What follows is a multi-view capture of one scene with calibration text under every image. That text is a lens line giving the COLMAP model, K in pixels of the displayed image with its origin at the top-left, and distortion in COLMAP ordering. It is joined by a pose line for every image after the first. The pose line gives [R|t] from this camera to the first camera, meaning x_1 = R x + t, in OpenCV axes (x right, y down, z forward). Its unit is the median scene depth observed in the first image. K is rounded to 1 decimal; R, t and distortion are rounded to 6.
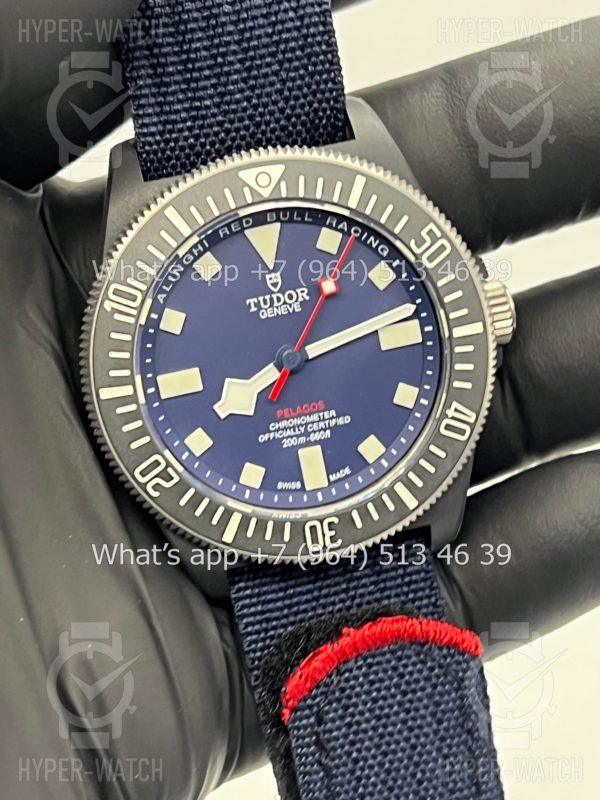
lens RADIAL K [[1841.2, 0, 269.5], [0, 1841.2, 397.0], [0, 0, 1]] dist [0.130514, 0.000000]
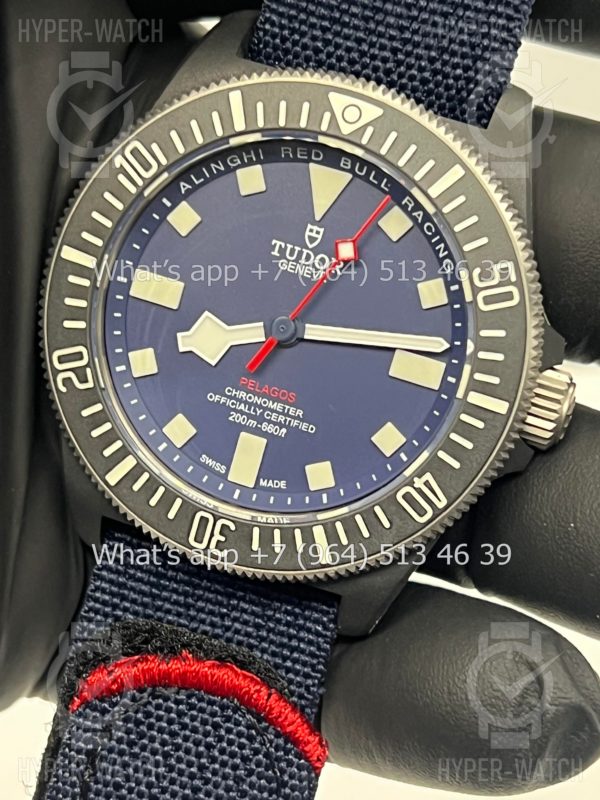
lens RADIAL K [[1841.2, 0, 304.5], [0, 1841.2, 400.5], [0, 0, 1]] dist [0.130514, 0.000000]
pose [[0.841128, 0.487408, -0.234388, 0.225887], [-0.494998, 0.868394, 0.029462, -0.021229], [0.217901, 0.091240, 0.971697, 0.209365]]
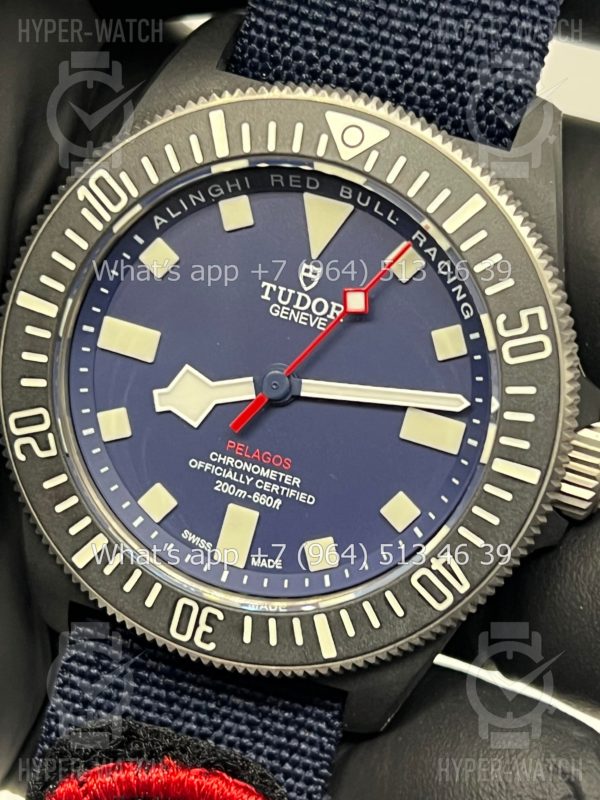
lens RADIAL K [[1841.2, 0, 303.1], [0, 1841.2, 394.1], [0, 0, 1]] dist [0.130514, 0.000000]
pose [[0.848878, 0.479101, -0.223315, 0.178714], [-0.483180, 0.874619, 0.039720, -0.049934], [0.214345, 0.074184, 0.973937, 0.314910]]
